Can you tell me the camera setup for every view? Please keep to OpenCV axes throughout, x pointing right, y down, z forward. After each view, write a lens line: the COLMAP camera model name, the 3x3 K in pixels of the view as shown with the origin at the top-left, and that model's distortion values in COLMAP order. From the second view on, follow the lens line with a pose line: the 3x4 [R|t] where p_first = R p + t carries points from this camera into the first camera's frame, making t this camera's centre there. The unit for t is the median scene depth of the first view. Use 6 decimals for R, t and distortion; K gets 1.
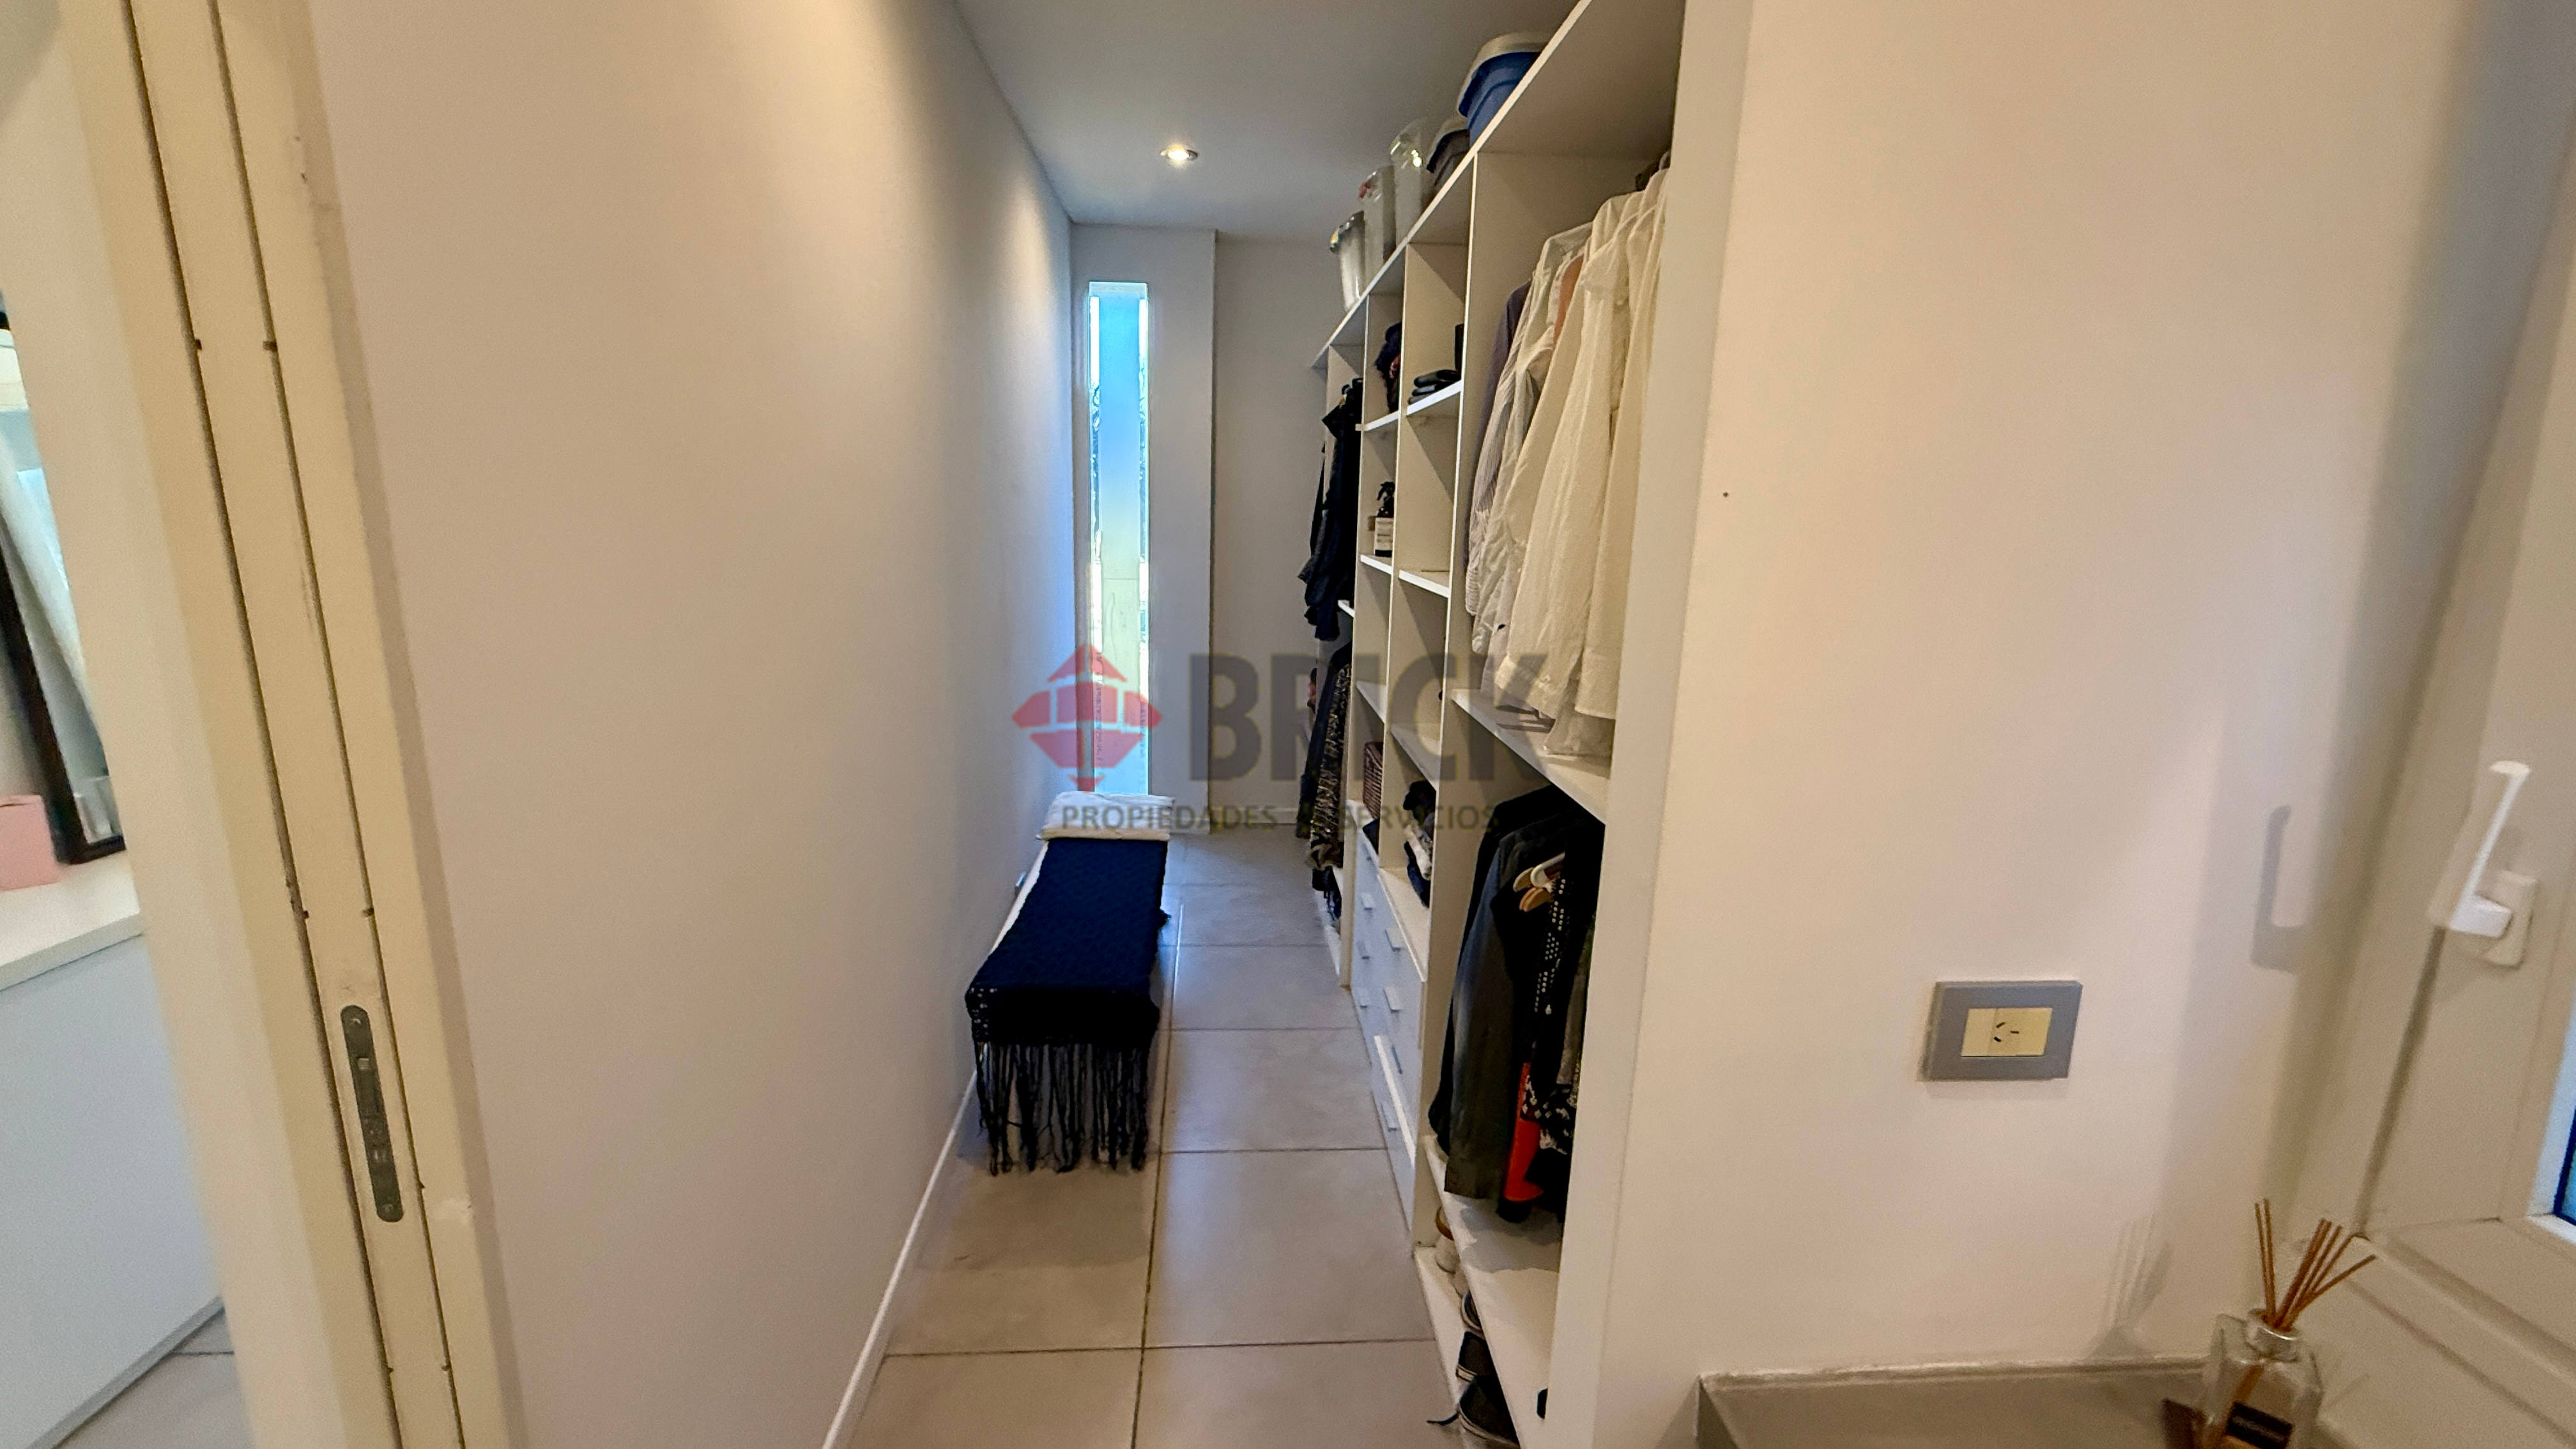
lens RADIAL K [[1028.9, 0, 1284.3], [0, 1028.9, 725.1], [0, 0, 1]] dist [0.000130, 0.000499]
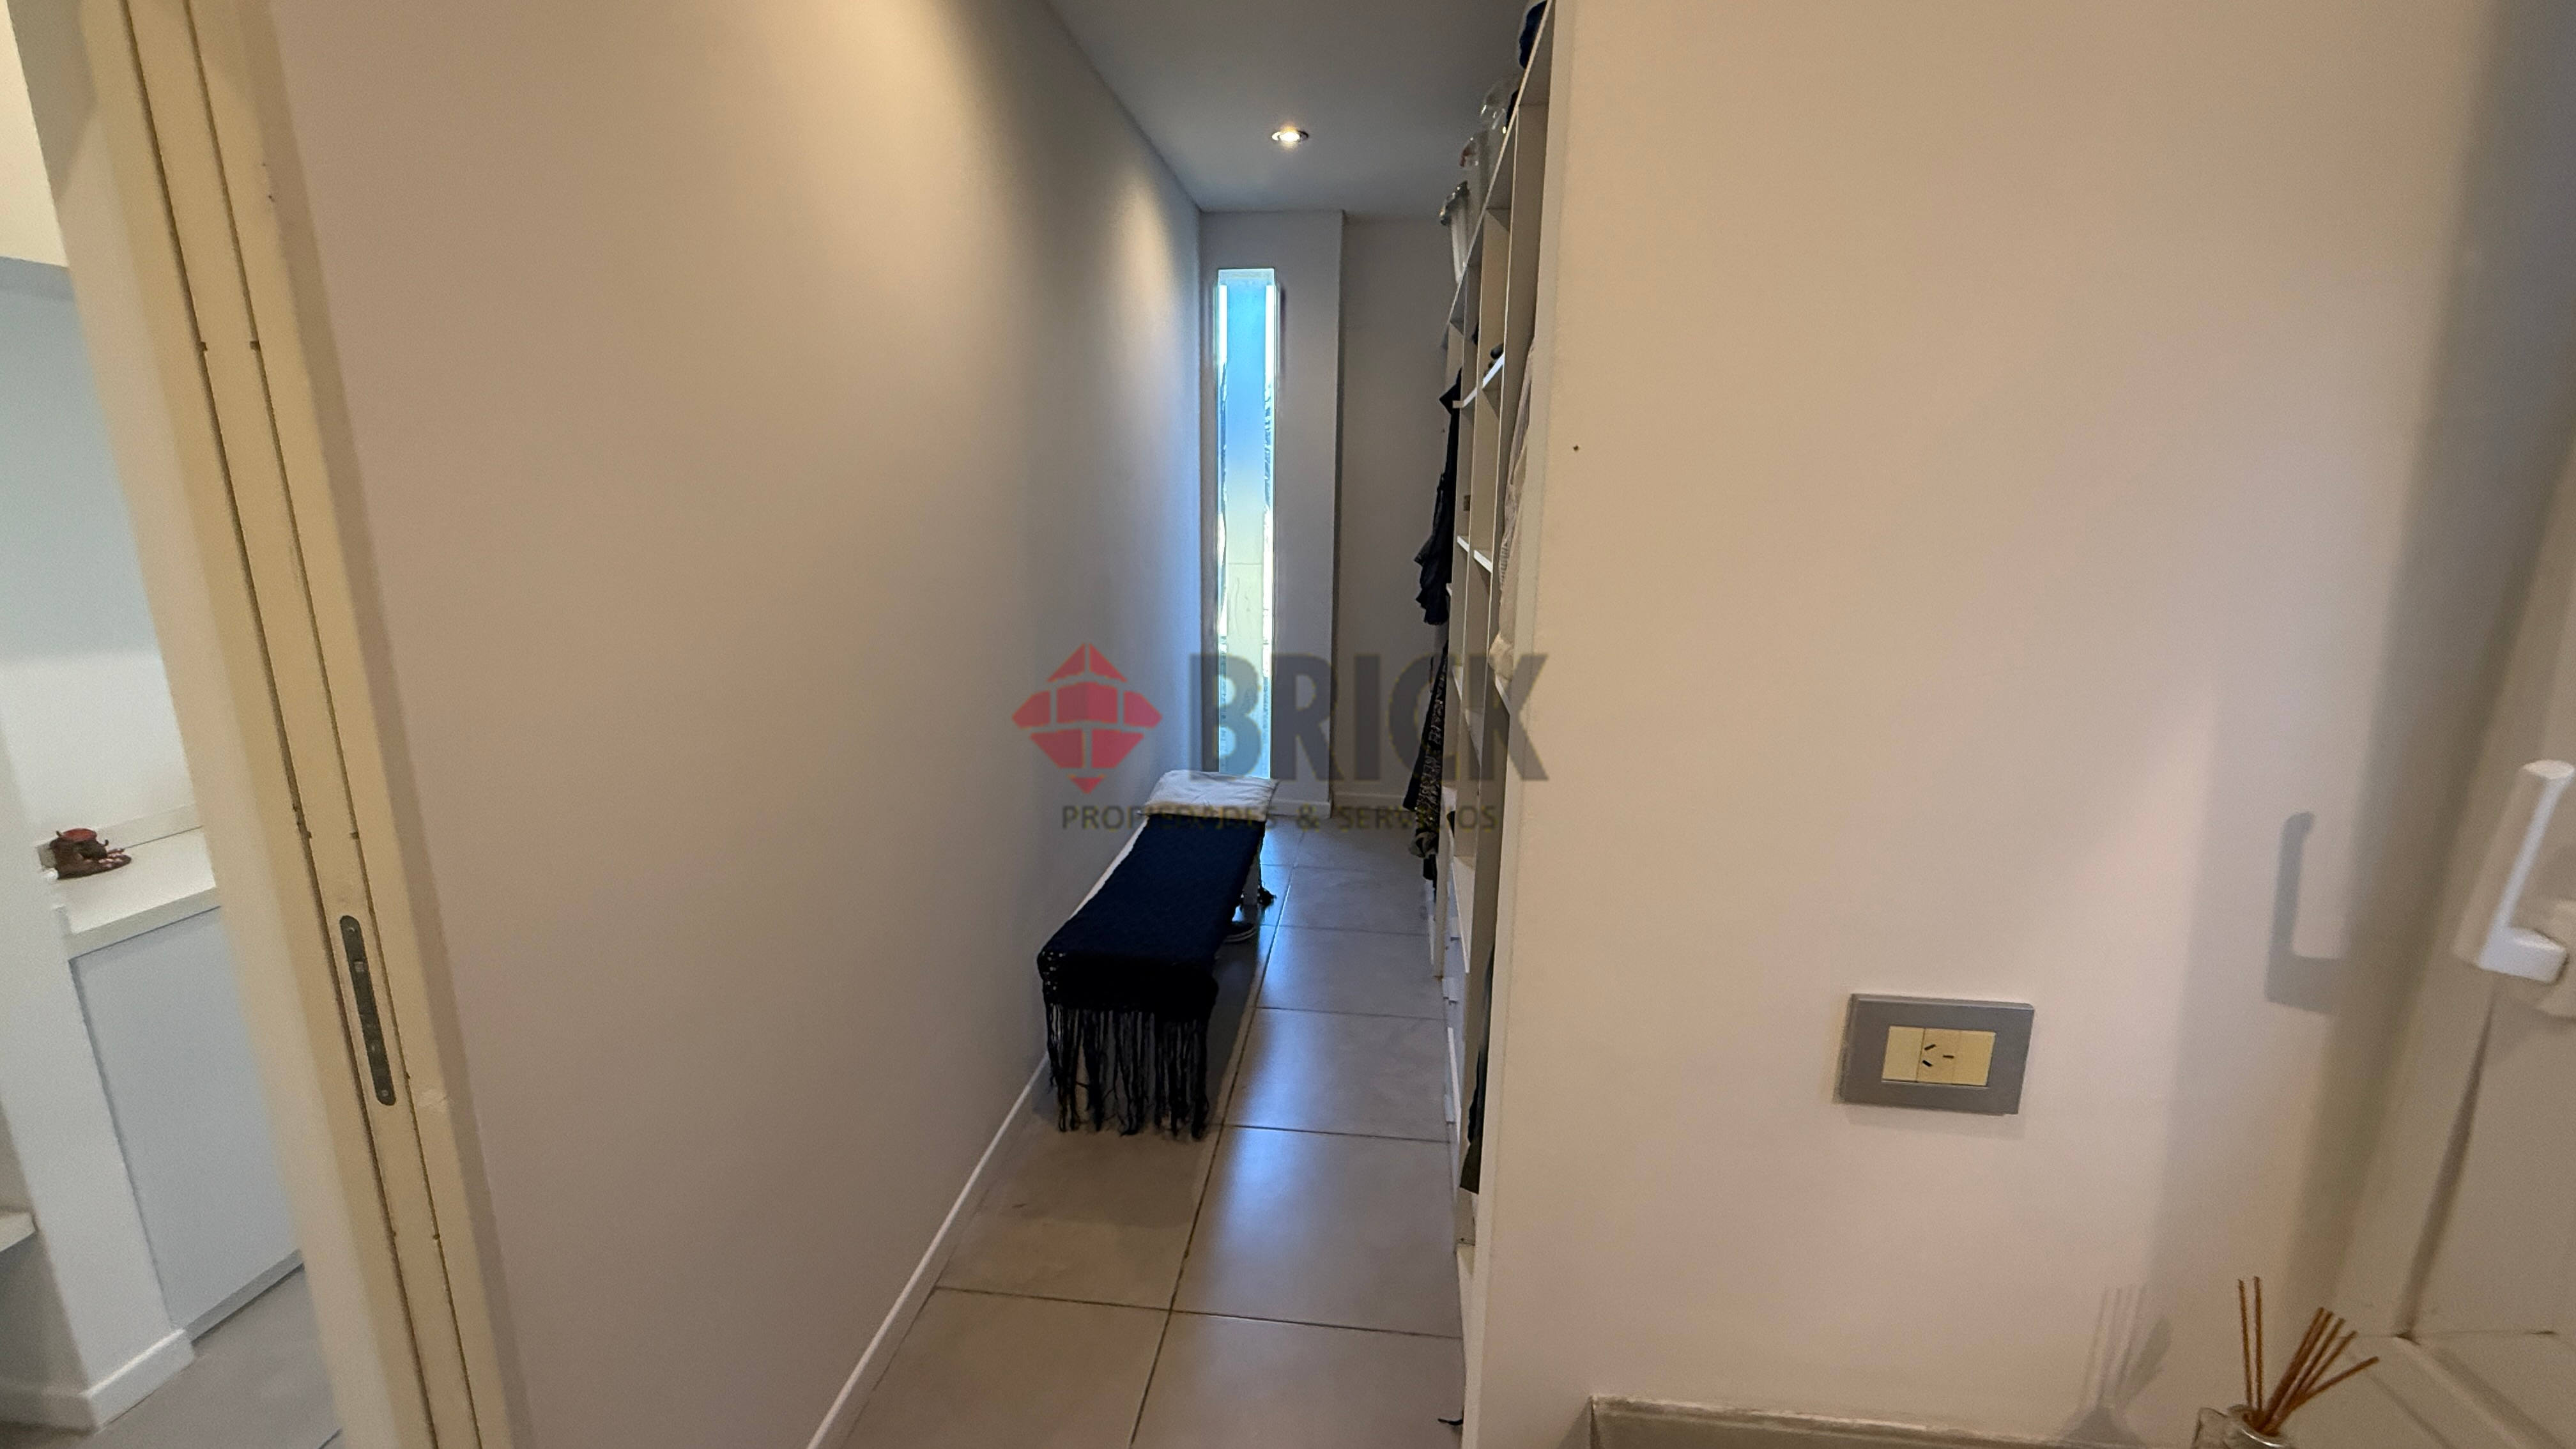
lens RADIAL K [[1028.9, 0, 1284.3], [0, 1028.9, 725.1], [0, 0, 1]] dist [0.000130, 0.000499]
pose [[0.984647, 0.025100, -0.172743, 0.111223], [-0.023163, 0.999644, 0.013222, 0.005962], [0.173013, -0.009017, 0.984878, 0.013690]]
